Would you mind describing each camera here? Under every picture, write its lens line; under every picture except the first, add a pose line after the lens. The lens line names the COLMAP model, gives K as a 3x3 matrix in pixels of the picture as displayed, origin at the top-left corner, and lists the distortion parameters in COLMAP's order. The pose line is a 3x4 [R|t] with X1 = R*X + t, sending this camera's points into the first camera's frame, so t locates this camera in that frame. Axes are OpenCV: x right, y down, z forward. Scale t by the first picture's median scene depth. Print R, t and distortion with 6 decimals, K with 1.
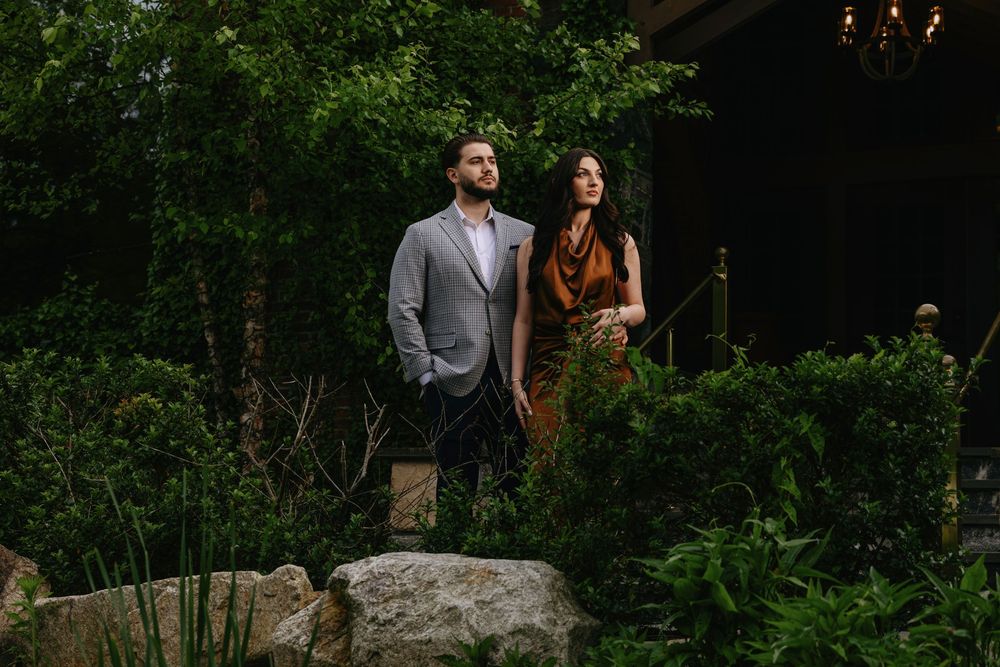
lens RADIAL K [[2010.4, 0, 500.0], [0, 2010.4, 333.4], [0, 0, 1]] dist [-0.003003, 0.000000]
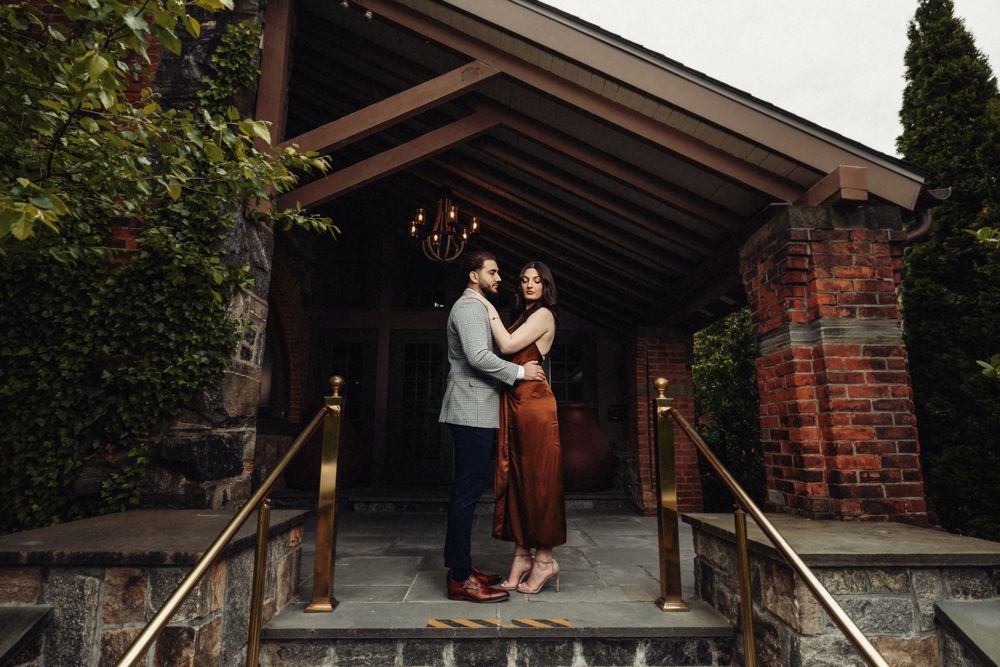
lens RADIAL K [[549.8, 0, 499.8], [0, 549.8, 335.9], [0, 0, 1]] dist [-0.001176, -0.000156]
pose [[0.899121, 0.070954, 0.431910, 0.062387], [-0.037644, 0.995652, -0.085201, -0.039597], [-0.436078, 0.060347, 0.897883, 0.684845]]
